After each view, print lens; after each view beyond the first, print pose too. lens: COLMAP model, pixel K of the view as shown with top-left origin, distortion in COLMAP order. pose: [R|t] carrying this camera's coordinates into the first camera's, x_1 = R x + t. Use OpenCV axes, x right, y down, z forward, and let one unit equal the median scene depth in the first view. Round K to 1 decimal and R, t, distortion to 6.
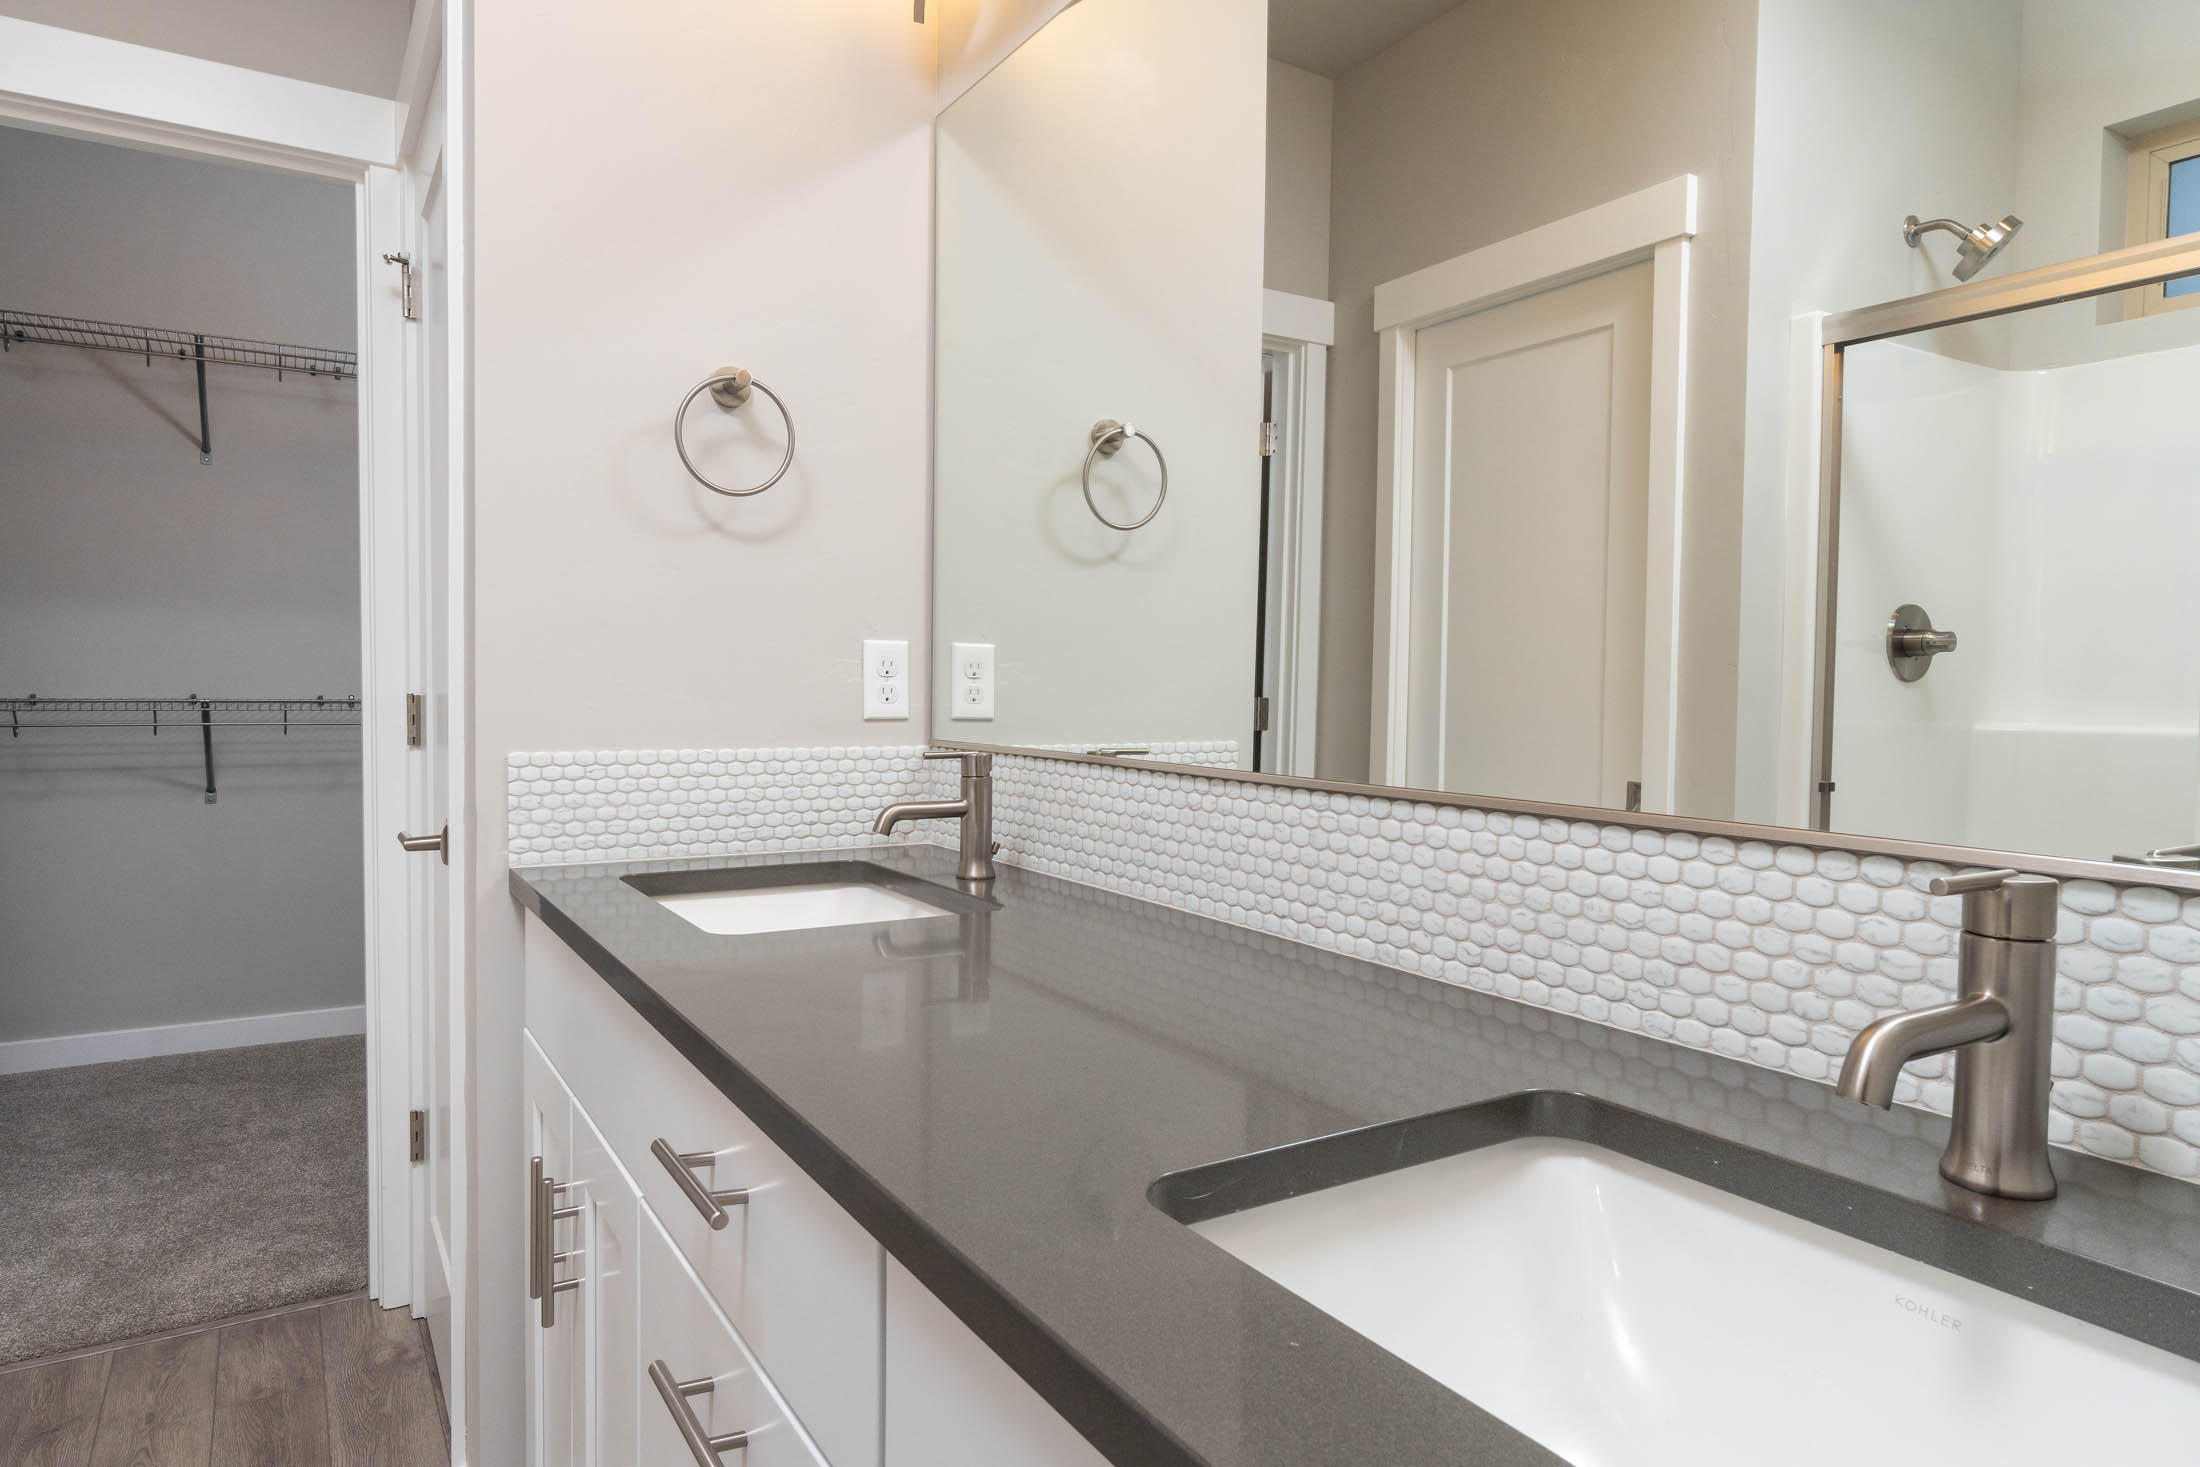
lens RADIAL K [[1370.9, 0, 1122.4], [0, 1370.9, 731.7], [0, 0, 1]] dist [0.007123, 0.002836]
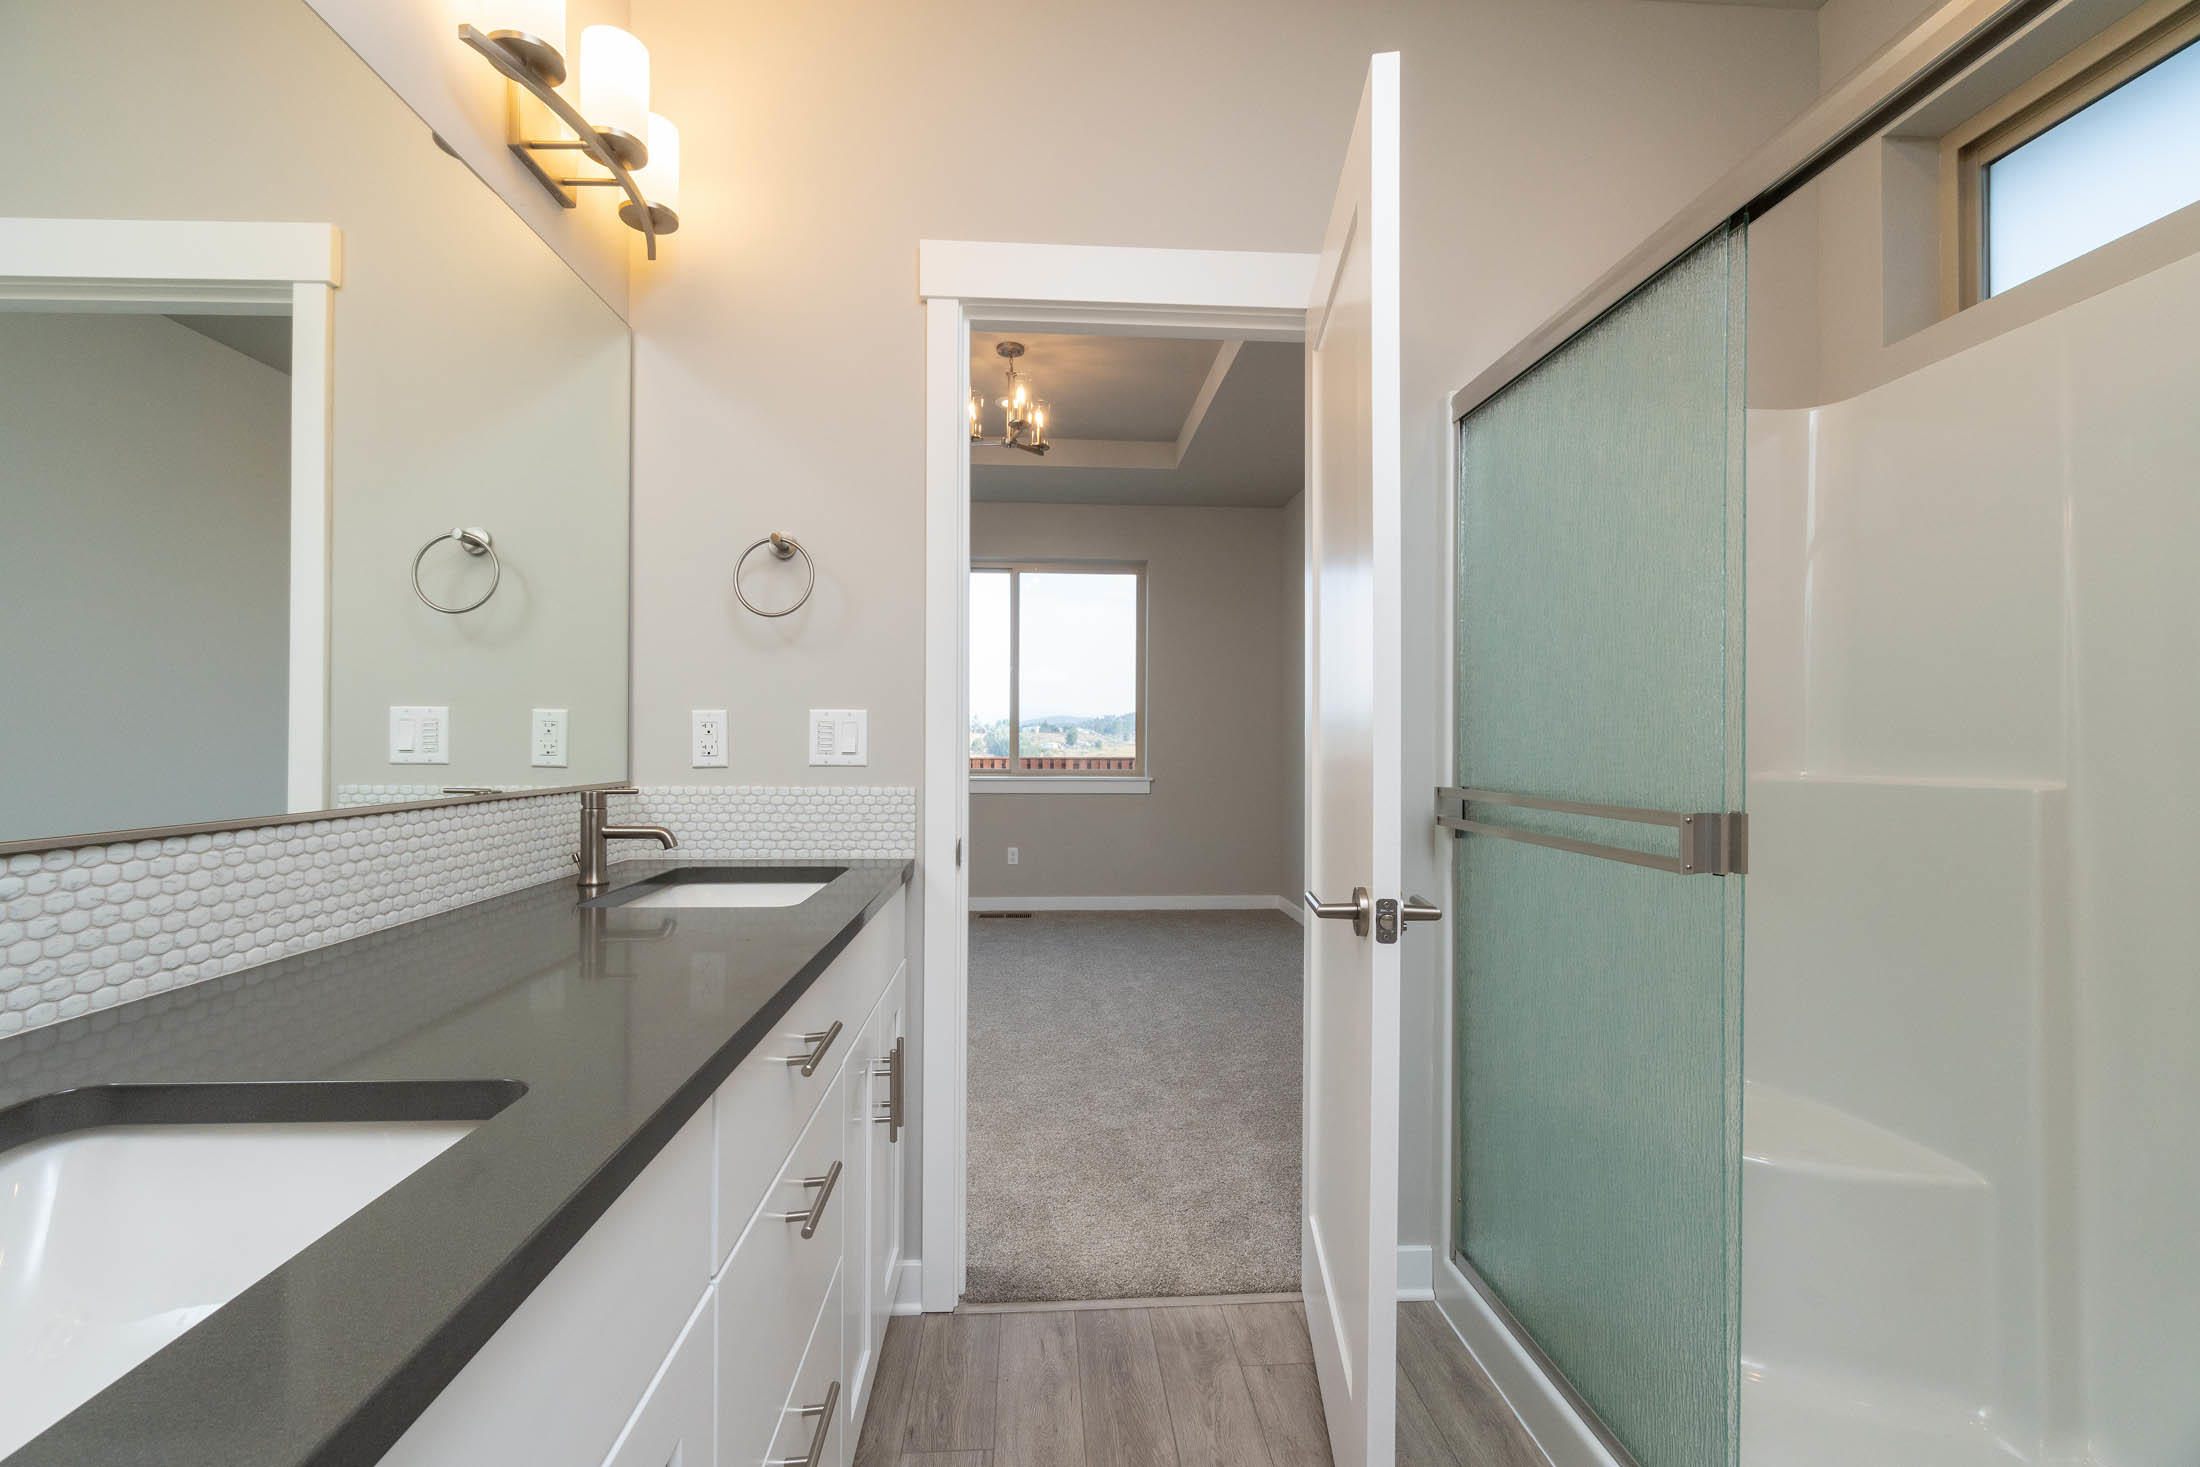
lens RADIAL K [[982.8, 0, 1095.5], [0, 982.8, 733.9], [0, 0, 1]] dist [-0.001984, -0.000657]
pose [[-0.880183, -0.018865, 0.474260, -0.895337], [-0.003586, 0.999446, 0.033100, -0.067540], [-0.474622, 0.027433, -0.879762, 1.449125]]
